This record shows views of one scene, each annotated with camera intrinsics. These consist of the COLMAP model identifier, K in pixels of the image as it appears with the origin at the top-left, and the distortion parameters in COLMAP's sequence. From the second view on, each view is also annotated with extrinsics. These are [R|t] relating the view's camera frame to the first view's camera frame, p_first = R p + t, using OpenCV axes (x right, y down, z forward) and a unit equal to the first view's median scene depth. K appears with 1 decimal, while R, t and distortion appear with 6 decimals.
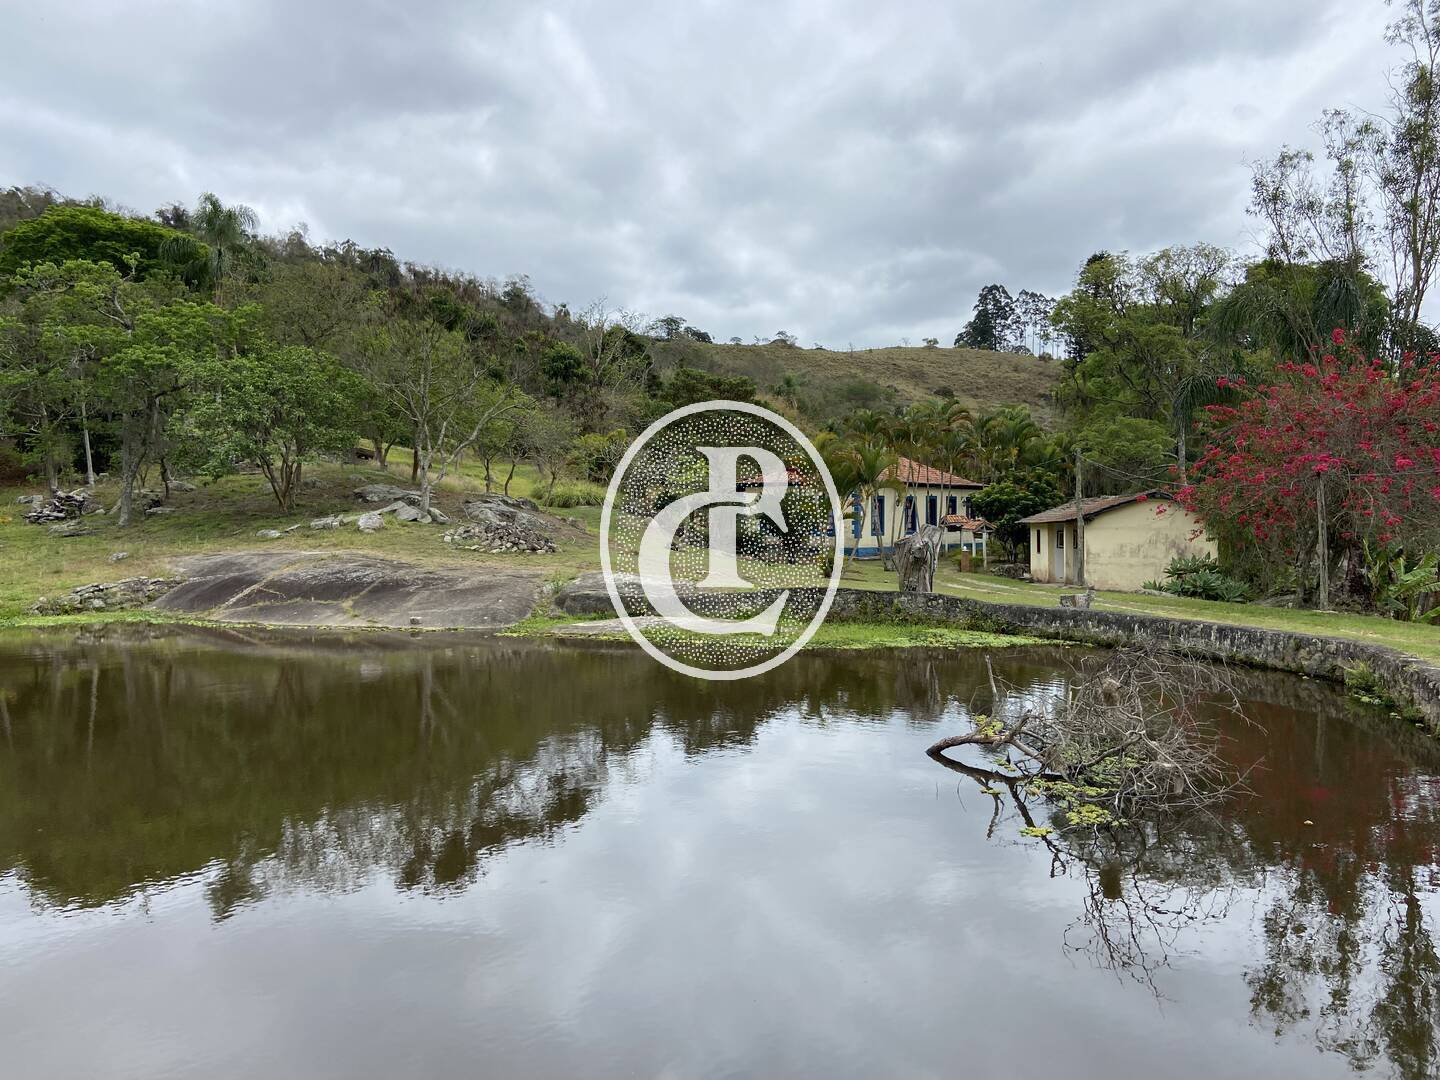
lens RADIAL K [[1076.8, 0, 719.8], [0, 1076.8, 536.4], [0, 0, 1]] dist [0.064033, -0.082561]
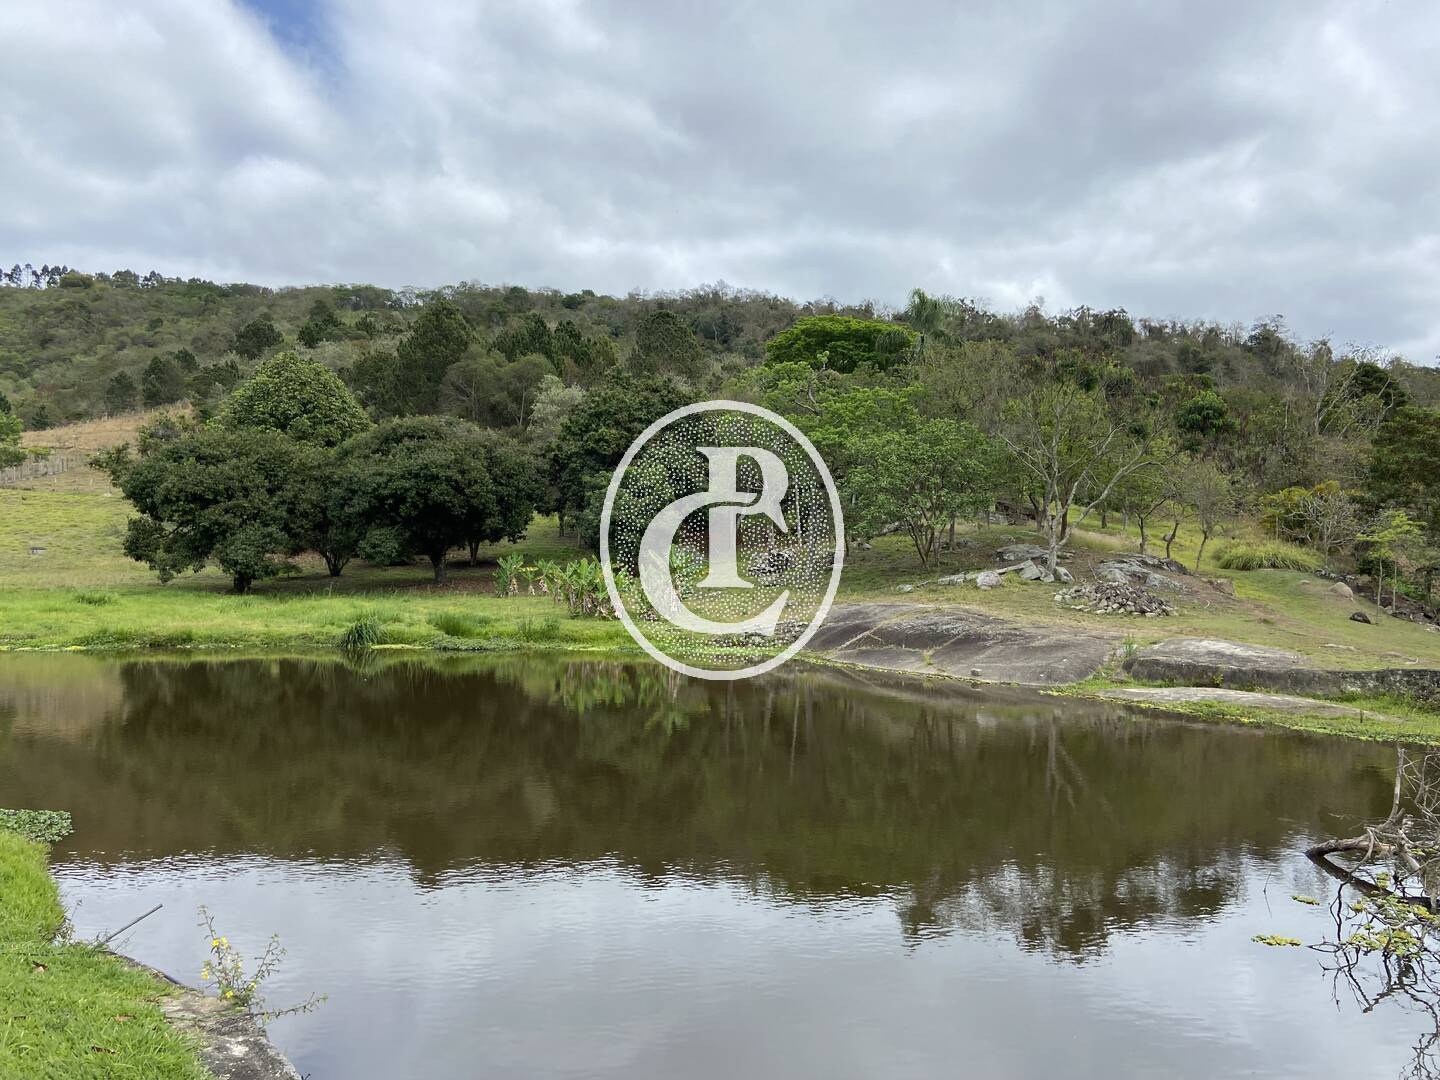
lens RADIAL K [[1076.8, 0, 705.7], [0, 1076.8, 547.5], [0, 0, 1]] dist [0.064033, -0.082561]
pose [[0.772476, 0.003055, -0.635037, 0.118368], [-0.032636, 0.998858, -0.034895, 0.001183], [0.634205, 0.047681, 0.771694, 0.010133]]
